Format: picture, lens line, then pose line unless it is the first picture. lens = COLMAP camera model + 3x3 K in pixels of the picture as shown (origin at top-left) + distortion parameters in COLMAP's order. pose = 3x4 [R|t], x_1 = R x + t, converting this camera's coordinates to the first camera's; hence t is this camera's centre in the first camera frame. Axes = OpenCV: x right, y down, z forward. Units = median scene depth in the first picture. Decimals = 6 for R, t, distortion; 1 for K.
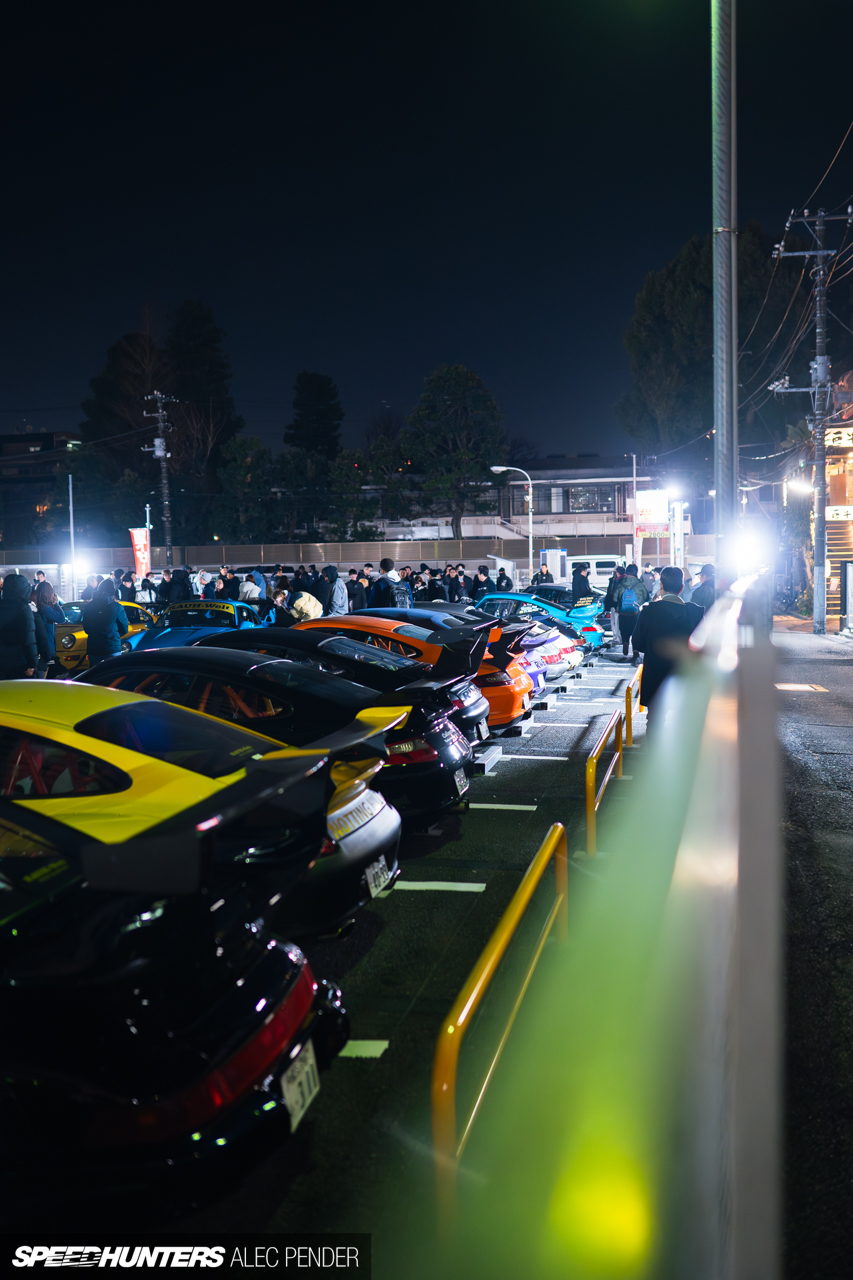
lens RADIAL K [[1328.7, 0, 446.2], [0, 1328.7, 640.1], [0, 0, 1]] dist [-0.008894, 0.018957]
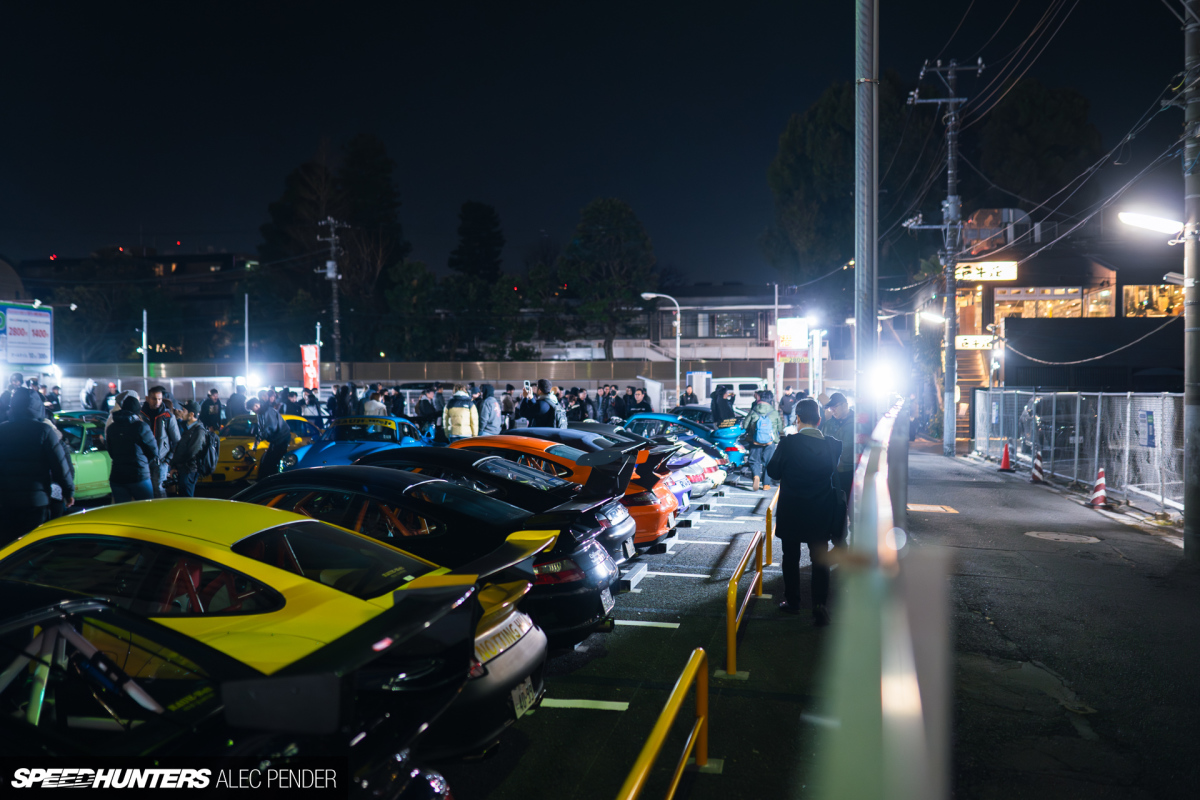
lens RADIAL K [[1248.6, 0, 600.0], [0, 1248.6, 400.0], [0, 0, 1]] dist [-0.002757, -0.004569]
pose [[0.999850, 0.017234, 0.001432, 0.000295], [-0.017156, 0.998925, -0.043059, -0.001492], [-0.002173, 0.043028, 0.999071, 0.003685]]
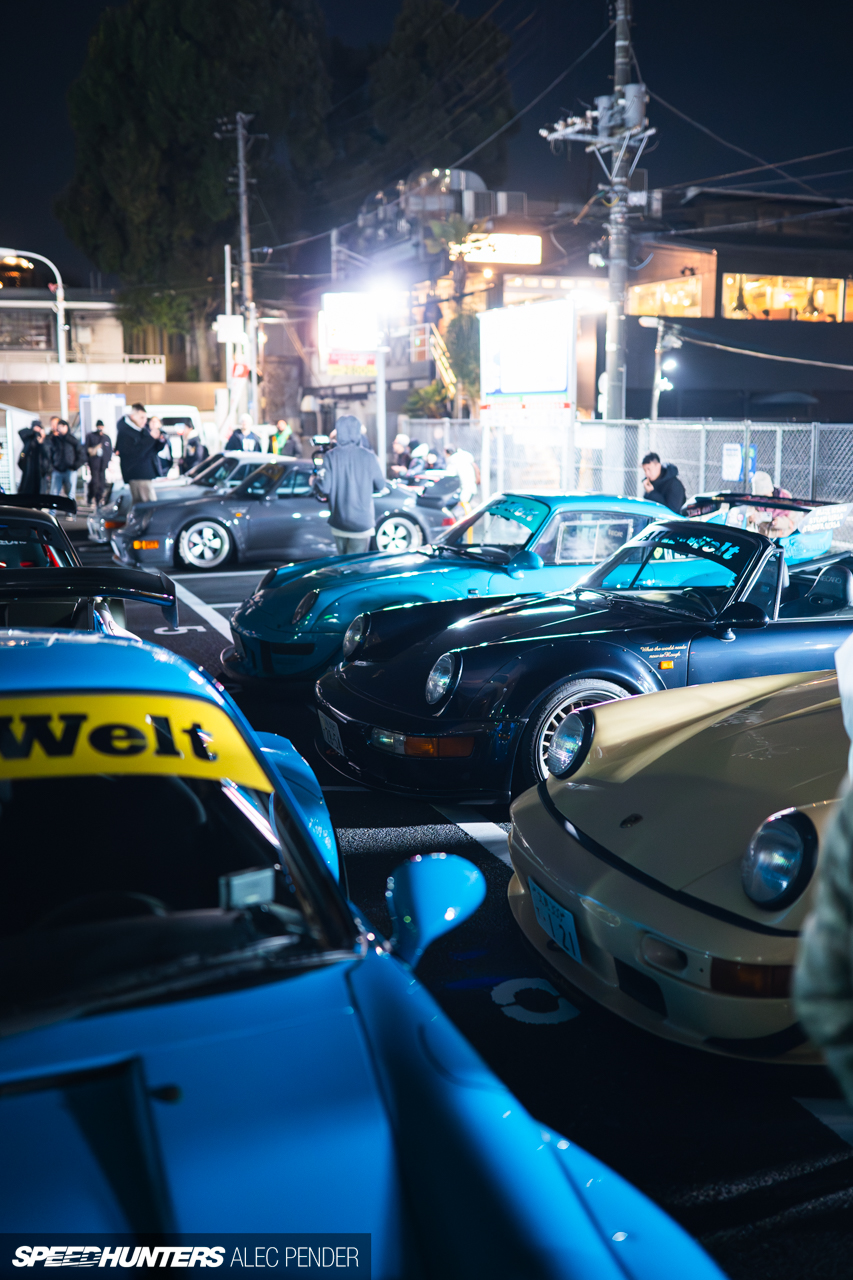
lens RADIAL K [[1328.7, 0, 446.2], [0, 1328.7, 640.1], [0, 0, 1]] dist [-0.008894, 0.018957]
pose [[0.868091, -0.064074, 0.492253, -0.093940], [0.013244, 0.994271, 0.106063, -0.018803], [-0.496229, -0.085553, 0.863966, 0.397230]]
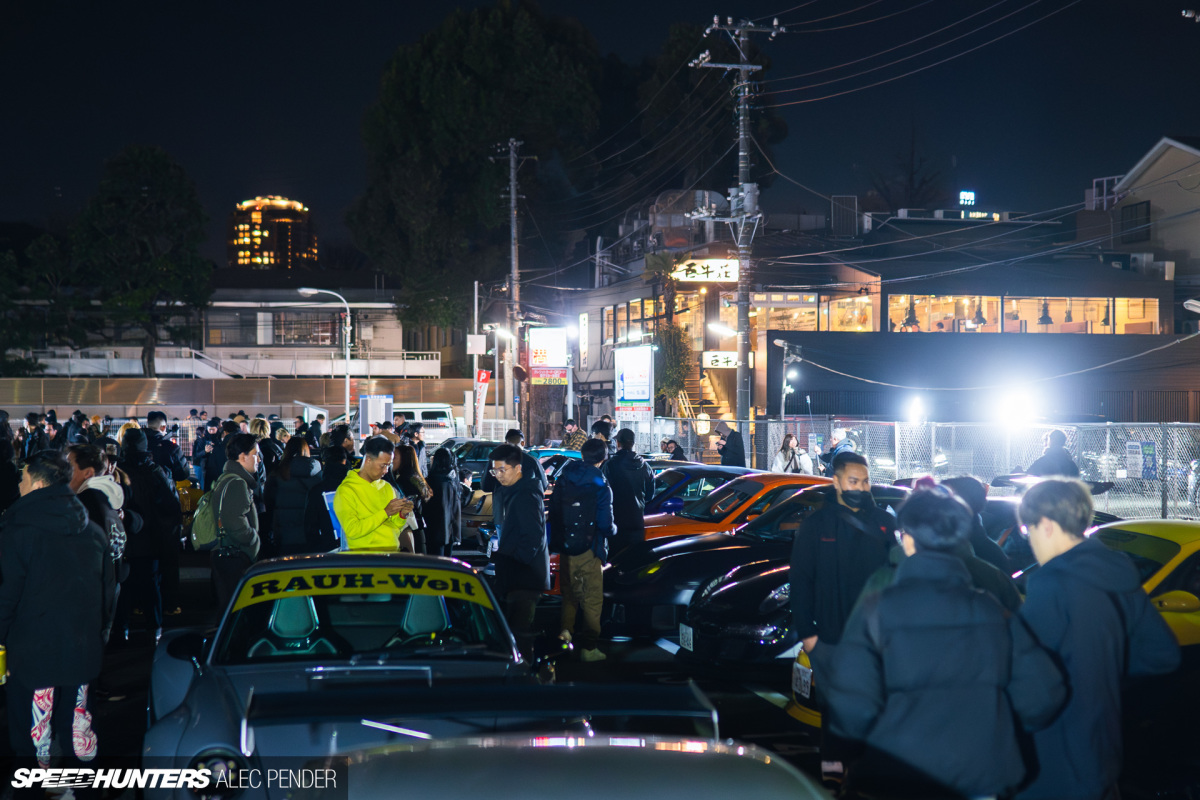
lens RADIAL K [[1822.7, 0, 600.0], [0, 1822.7, 400.0], [0, 0, 1]] dist [-0.017069, -0.009516]
pose [[0.926919, 0.019488, 0.374755, -0.210977], [0.004733, 0.997964, -0.063602, 0.004676], [-0.375232, 0.060728, 0.924940, -0.057872]]
